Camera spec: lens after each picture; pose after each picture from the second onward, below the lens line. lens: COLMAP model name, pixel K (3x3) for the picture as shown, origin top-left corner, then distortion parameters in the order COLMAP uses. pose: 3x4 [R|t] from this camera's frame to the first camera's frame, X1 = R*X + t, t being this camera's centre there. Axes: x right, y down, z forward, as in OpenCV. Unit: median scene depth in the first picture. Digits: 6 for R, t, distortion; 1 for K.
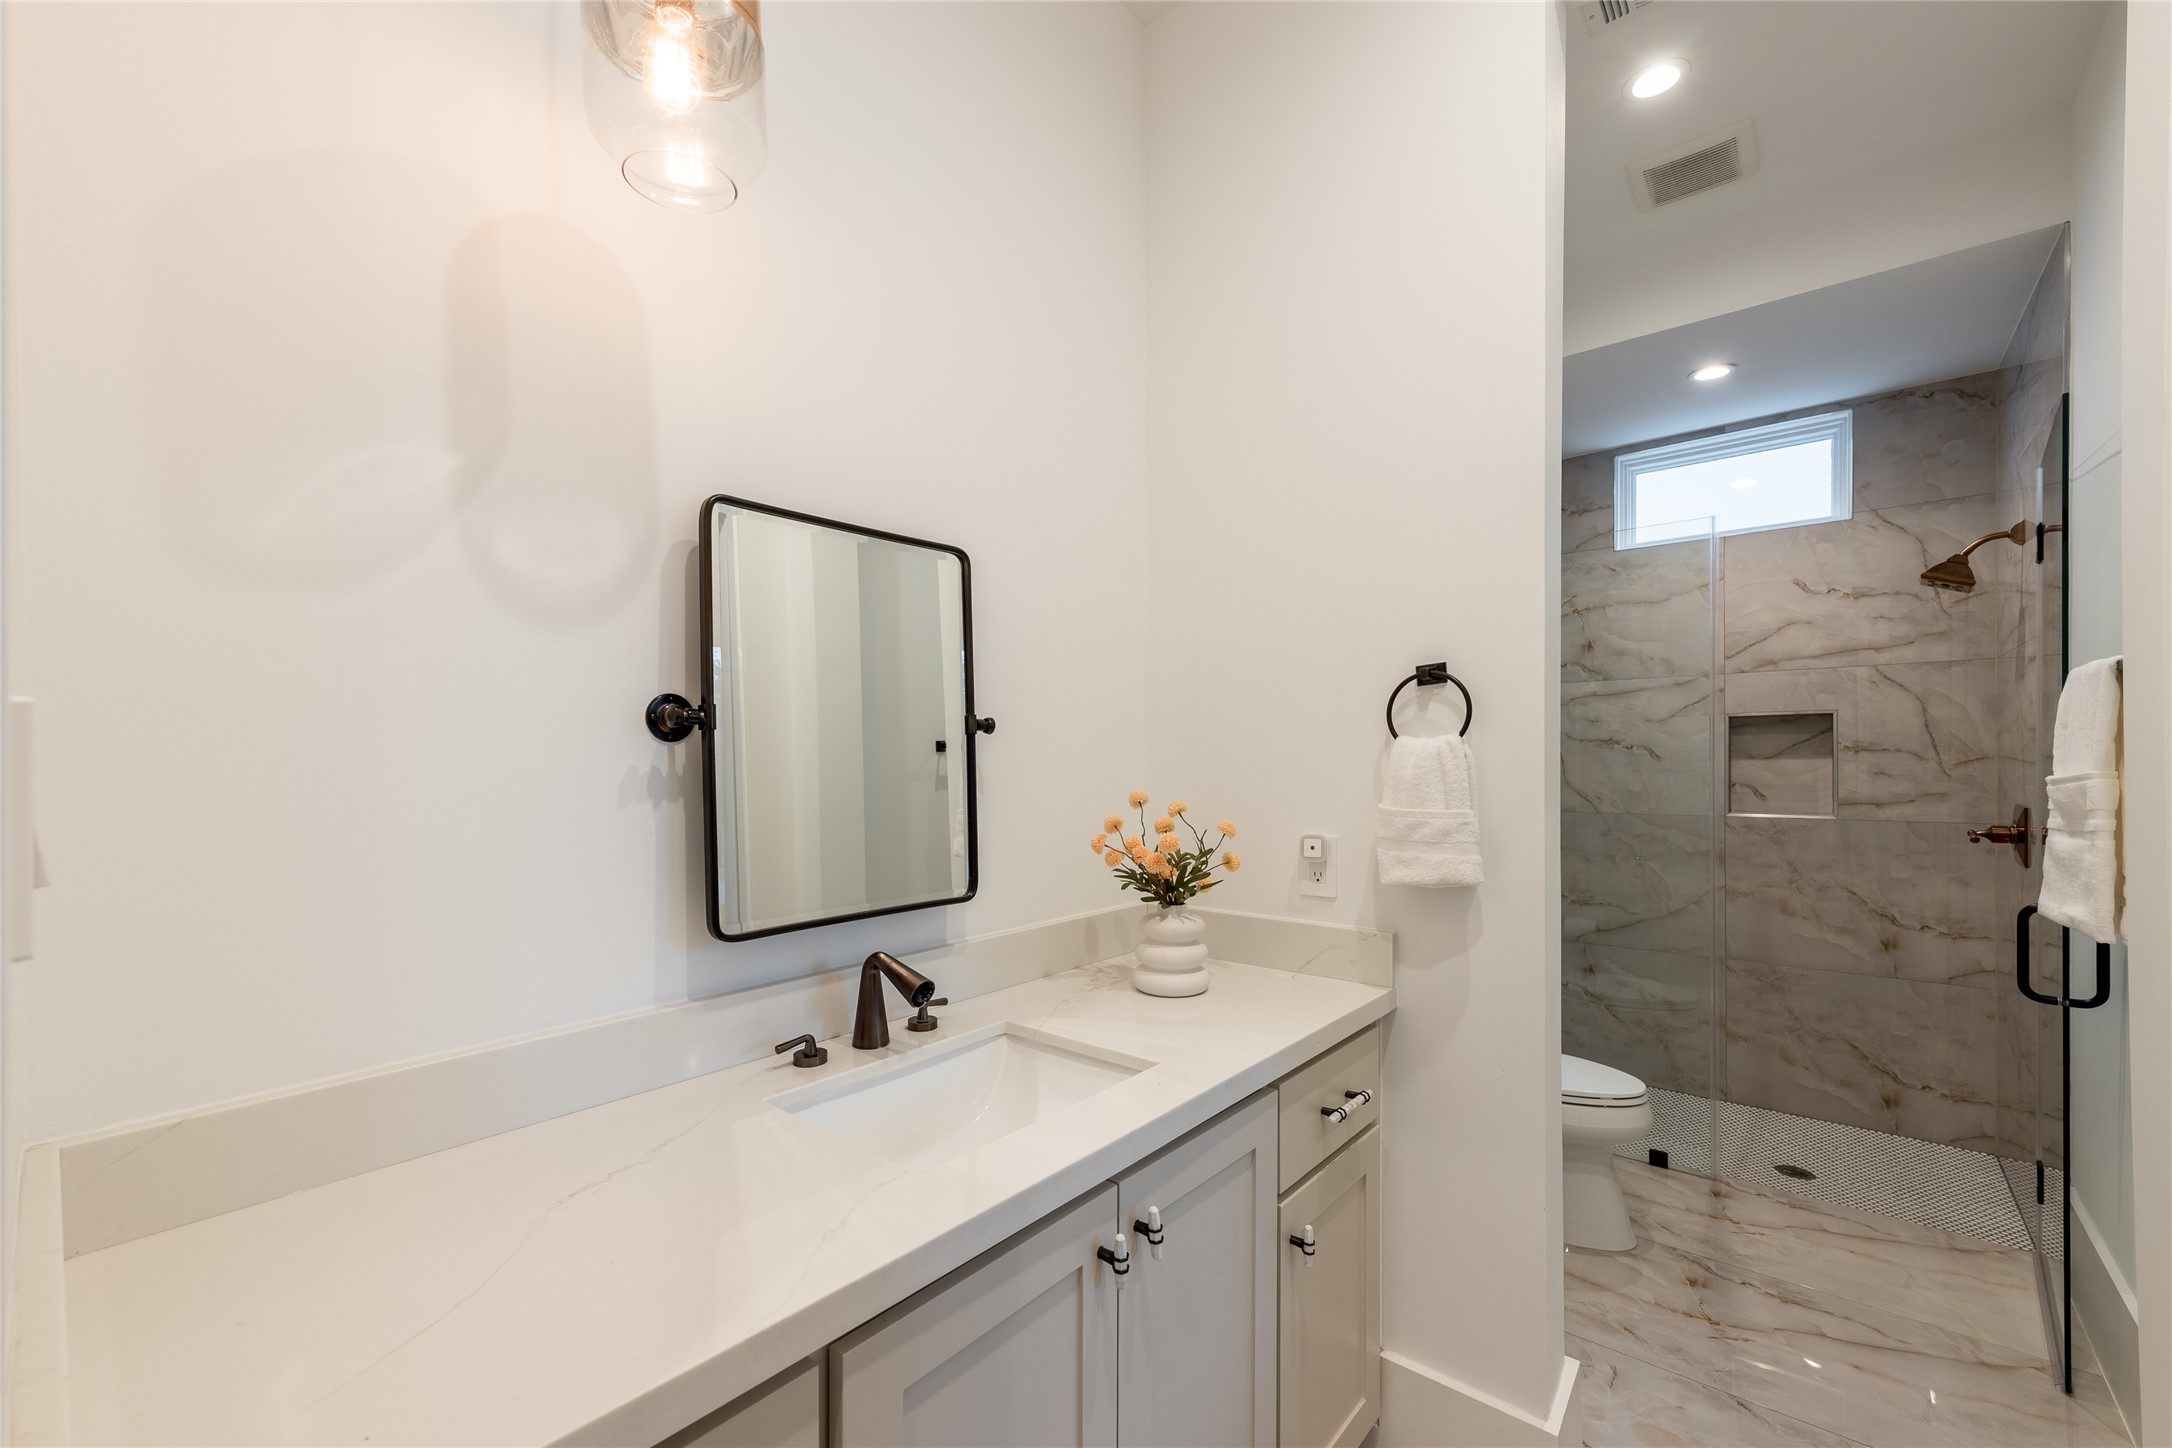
lens RADIAL K [[864.8, 0, 1051.0], [0, 864.8, 759.8], [0, 0, 1]] dist [0.000454, -0.000467]
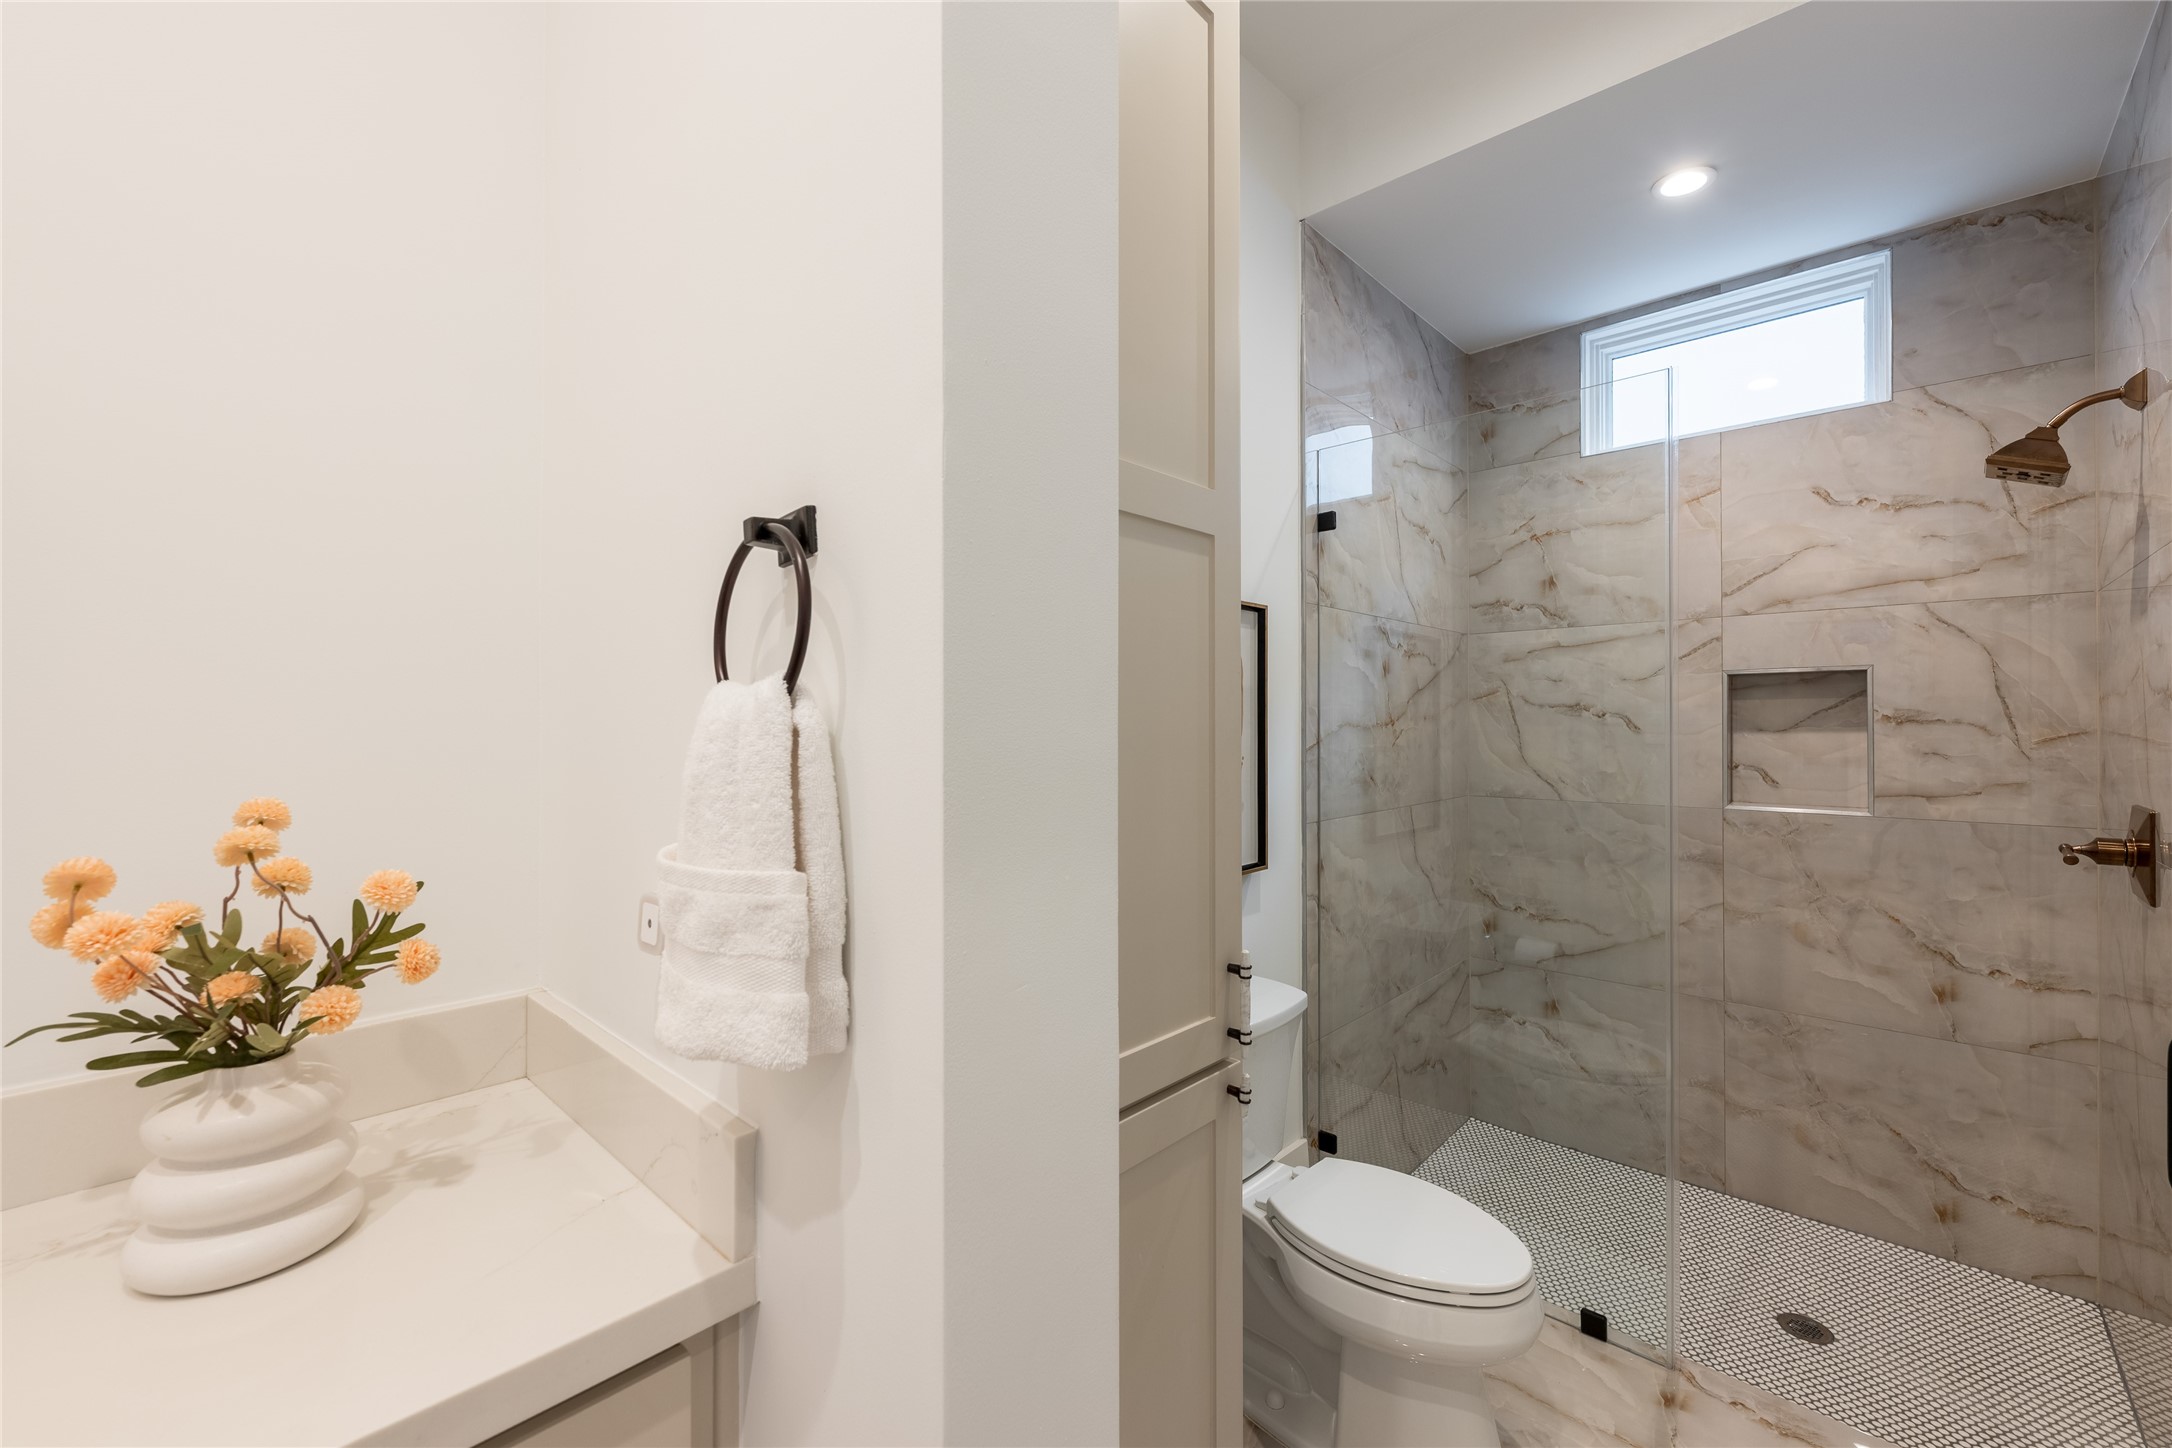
lens RADIAL K [[864.8, 0, 1104.5], [0, 864.8, 715.6], [0, 0, 1]] dist [0.000454, -0.000467]
pose [[0.999881, 0.006978, -0.013776, 0.284489], [-0.007117, 0.999924, -0.010066, -0.003757], [0.013705, 0.010162, 0.999854, 0.274752]]
